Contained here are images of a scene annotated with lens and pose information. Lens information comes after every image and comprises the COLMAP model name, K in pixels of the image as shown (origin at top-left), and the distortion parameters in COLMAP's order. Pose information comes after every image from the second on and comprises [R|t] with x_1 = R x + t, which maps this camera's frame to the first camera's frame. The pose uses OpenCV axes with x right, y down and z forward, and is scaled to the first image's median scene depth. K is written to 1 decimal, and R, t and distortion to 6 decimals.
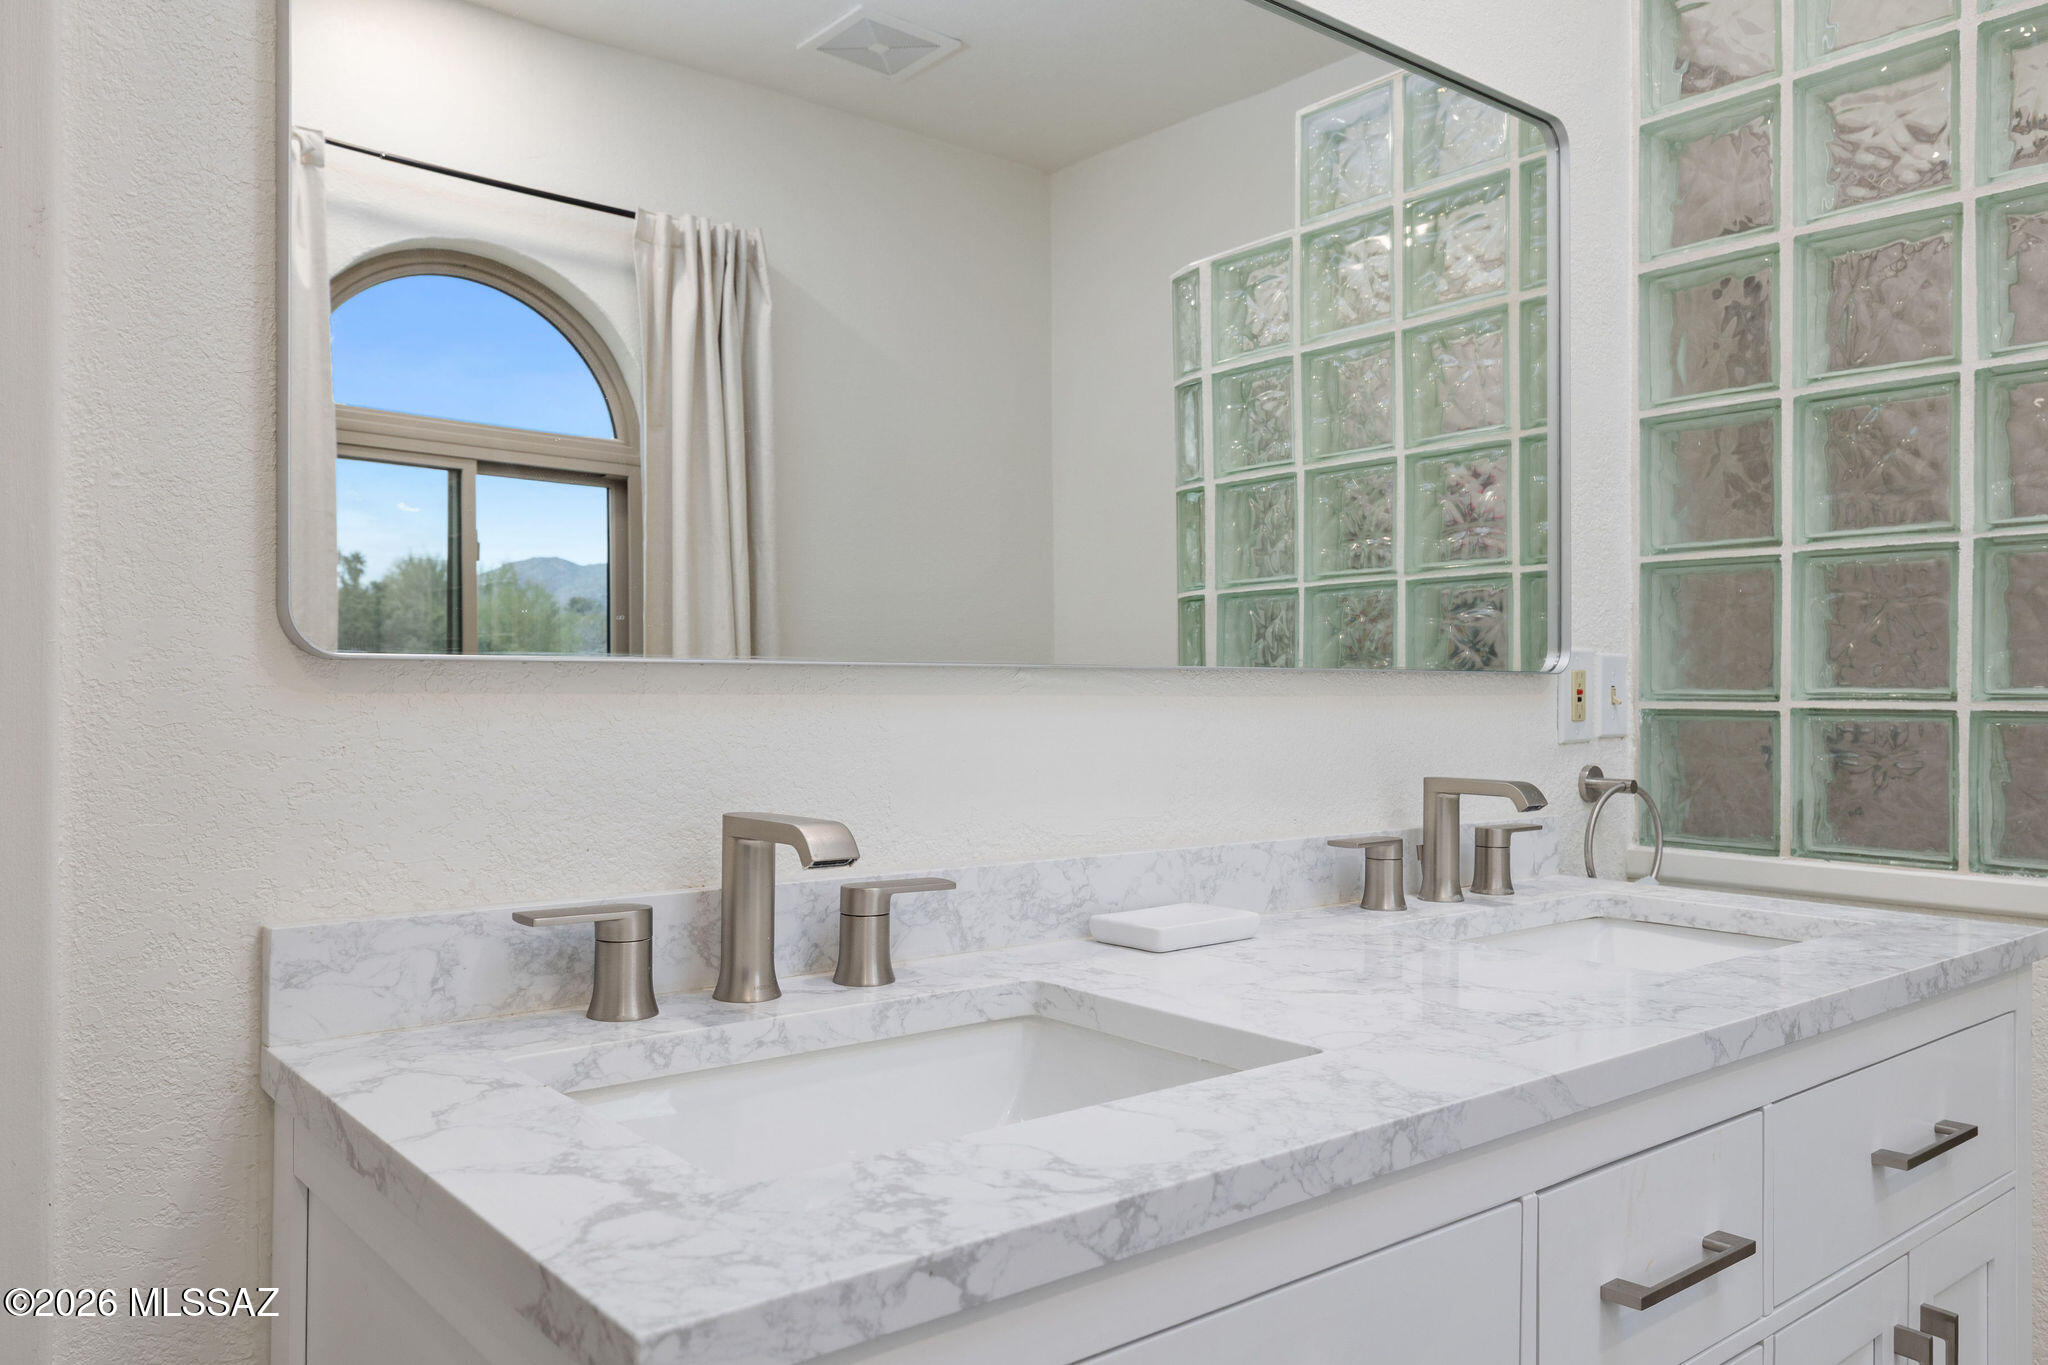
lens RADIAL K [[1481.6, 0, 1024.3], [0, 1481.6, 681.4], [0, 0, 1]] dist [0.011595, 0.003112]
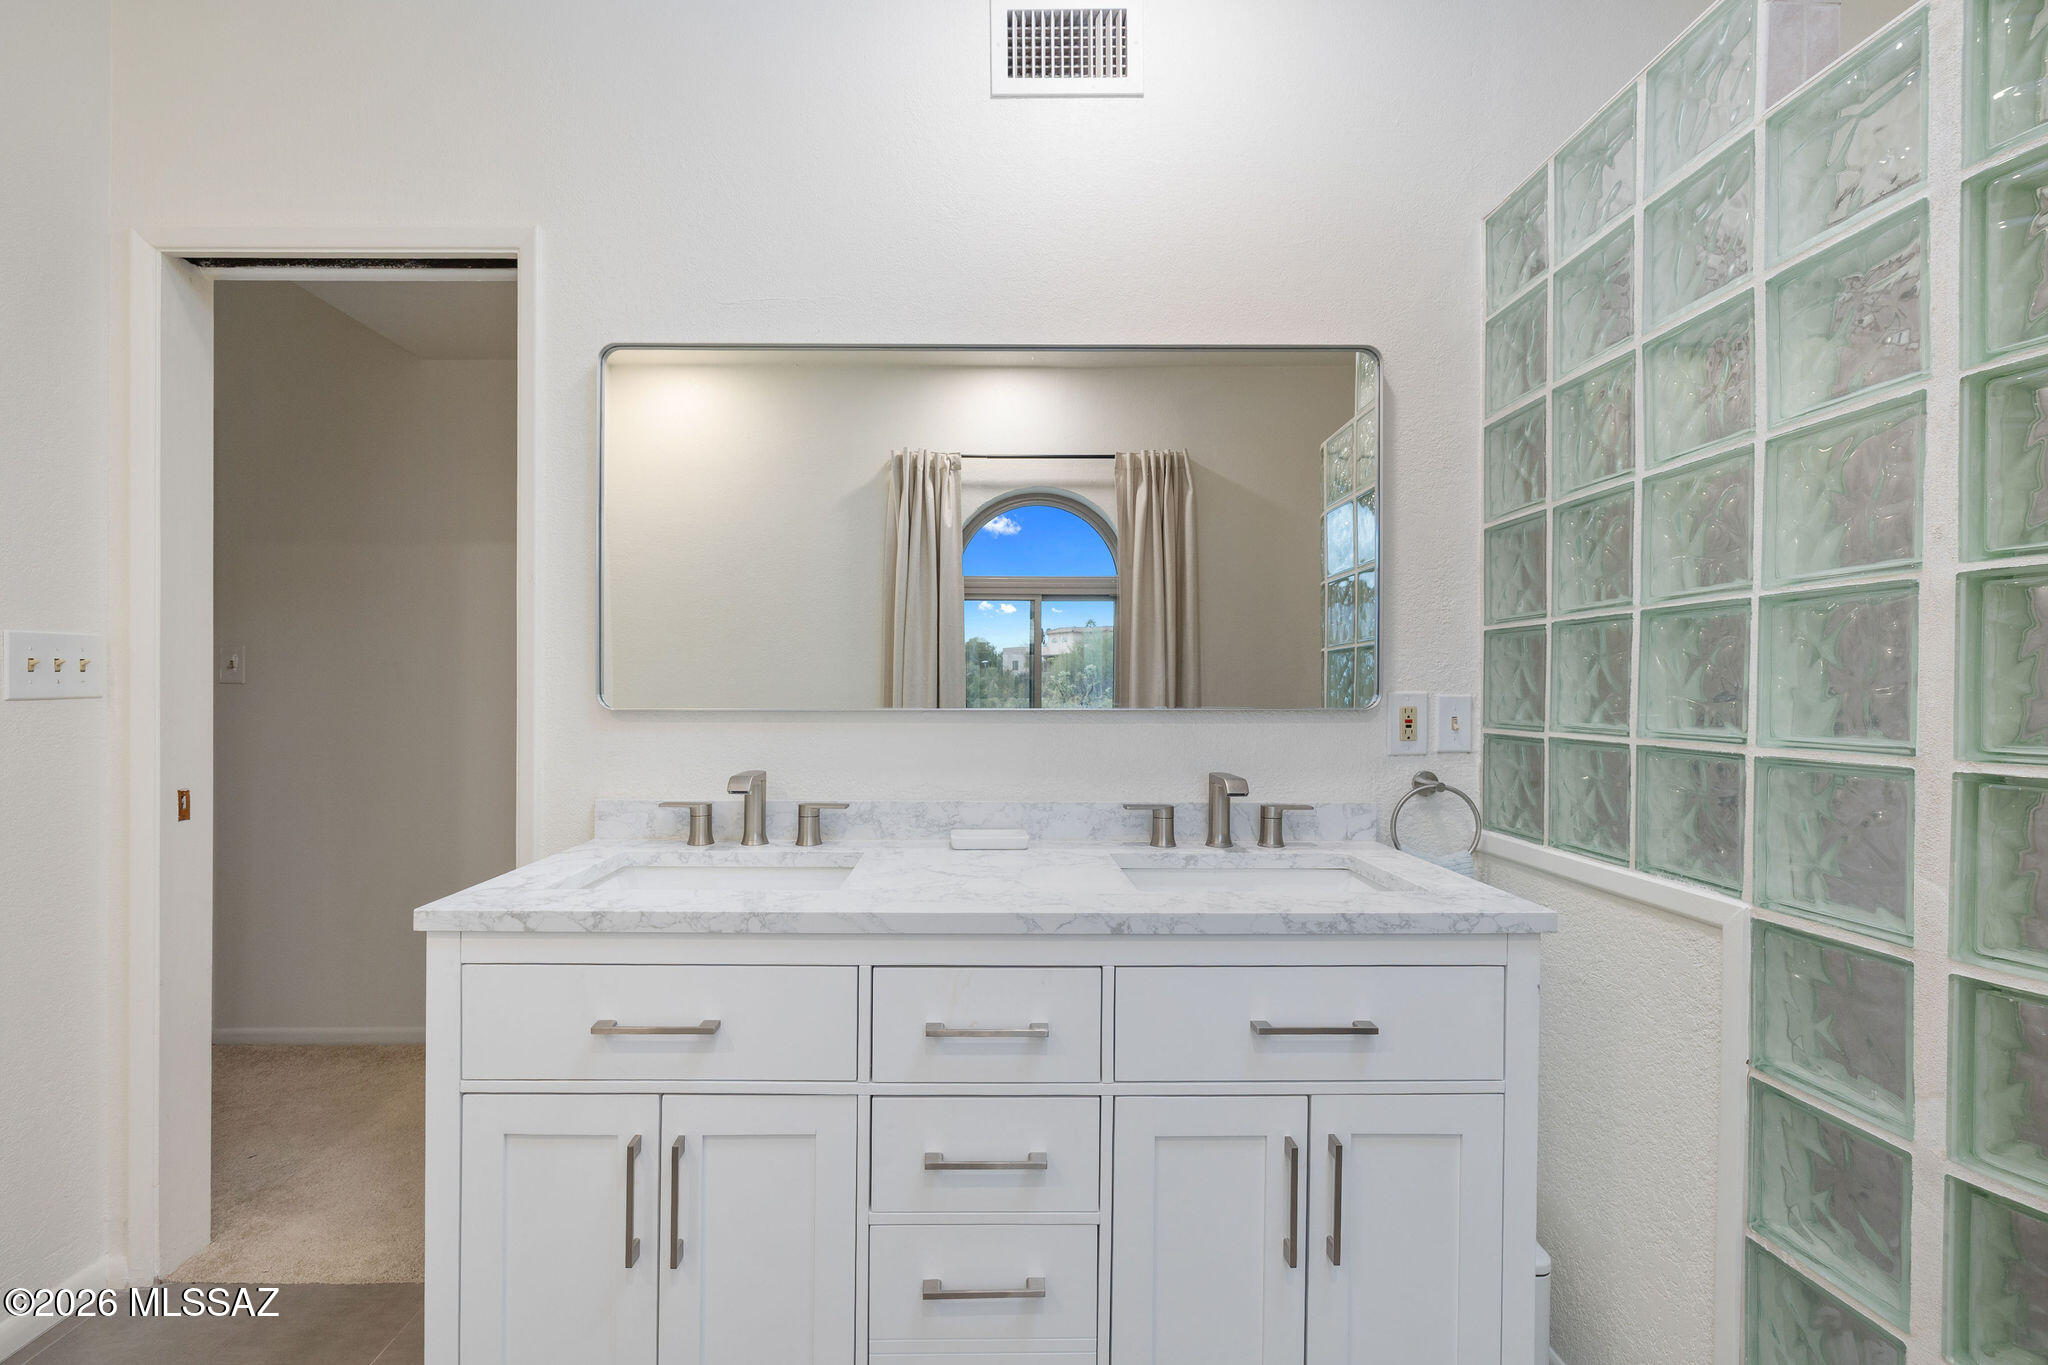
lens RADIAL K [[873.9, 0, 1019.9], [0, 873.9, 698.9], [0, 0, 1]] dist [0.004201, -0.000019]
pose [[0.774853, 0.001887, -0.632139, 0.710741], [0.005297, 0.999941, 0.009478, -0.029145], [0.632119, -0.010693, 0.774797, 0.086103]]
